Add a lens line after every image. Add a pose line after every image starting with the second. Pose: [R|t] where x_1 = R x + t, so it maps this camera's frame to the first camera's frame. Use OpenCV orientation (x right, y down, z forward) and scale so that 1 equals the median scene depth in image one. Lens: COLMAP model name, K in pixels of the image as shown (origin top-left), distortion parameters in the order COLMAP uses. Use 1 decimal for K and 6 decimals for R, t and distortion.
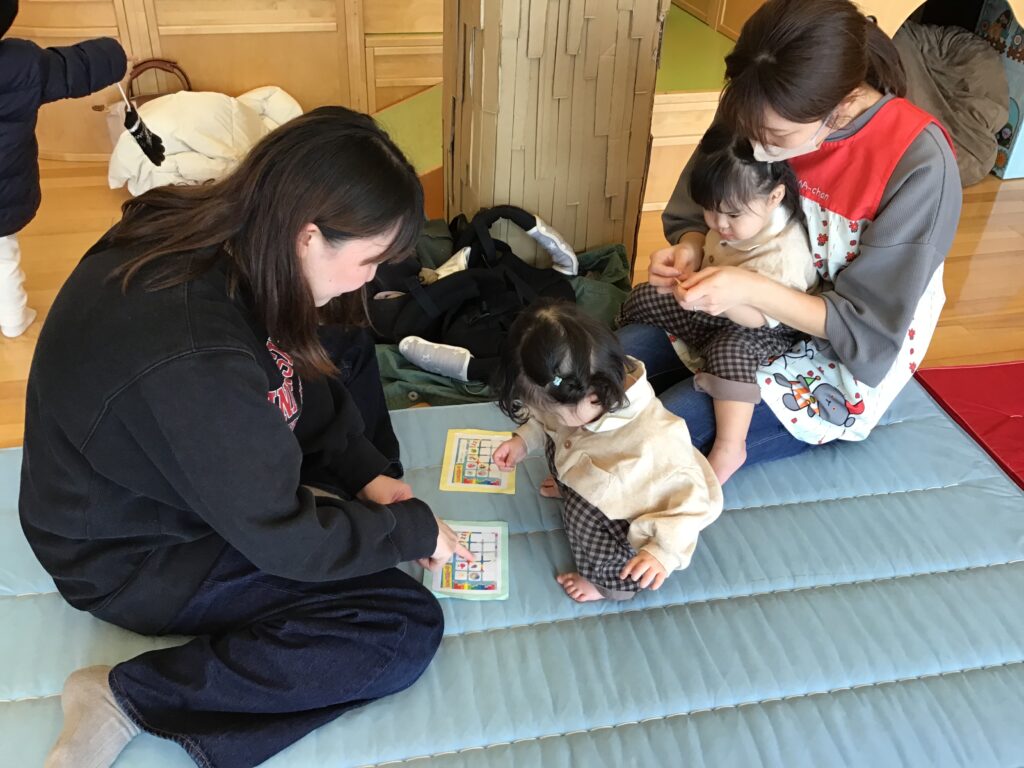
lens RADIAL K [[935.0, 0, 512.0], [0, 935.0, 384.0], [0, 0, 1]] dist [0.110137, -0.210884]
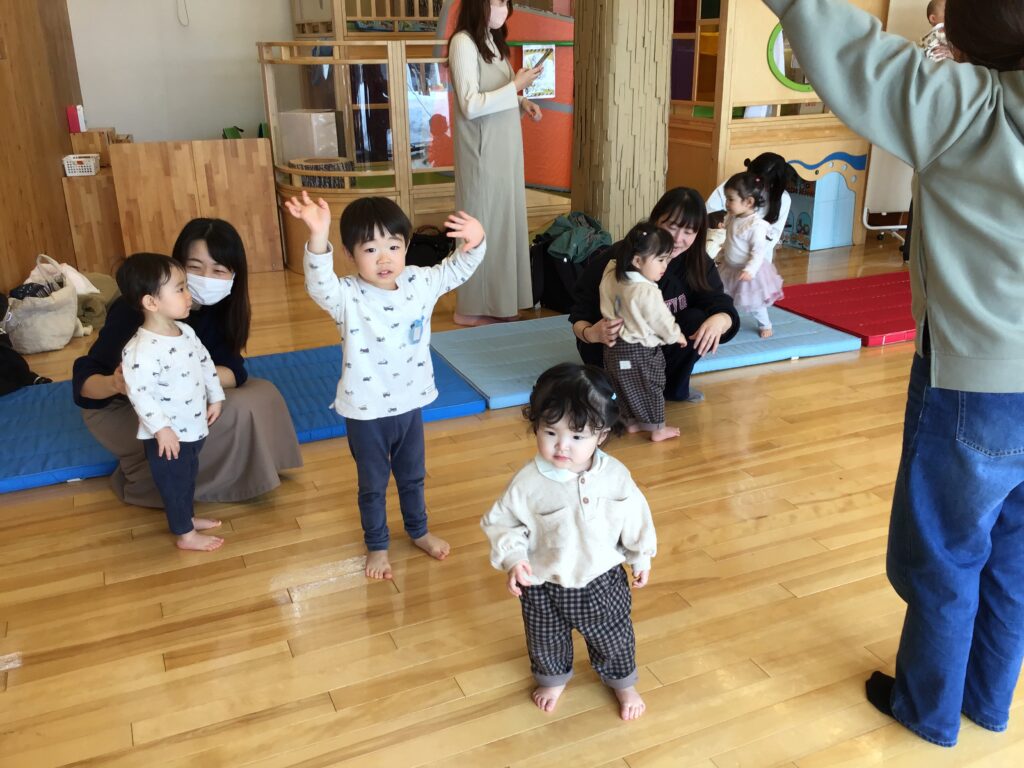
lens RADIAL K [[935.0, 0, 512.0], [0, 935.0, 384.0], [0, 0, 1]] dist [0.110137, -0.210884]
pose [[0.985800, -0.106755, 0.129622, -0.663910], [0.136091, 0.960112, -0.244263, 0.760224], [-0.098375, 0.258434, 0.961007, -1.330261]]
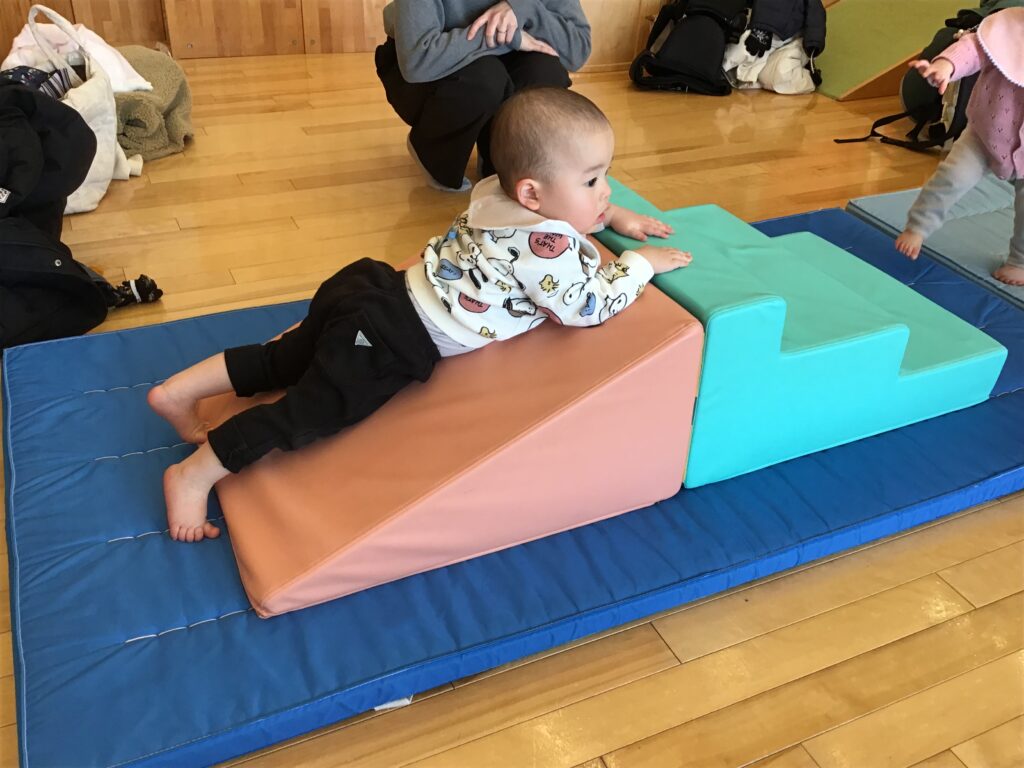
lens RADIAL K [[962.1, 0, 512.0], [0, 962.1, 384.0], [0, 0, 1]] dist [0.090080, -0.162091]
pose [[0.984032, -0.096808, 0.149360, -1.142906], [0.100373, 0.994813, -0.016496, 0.237676], [-0.146989, 0.031224, 0.988645, -0.240989]]
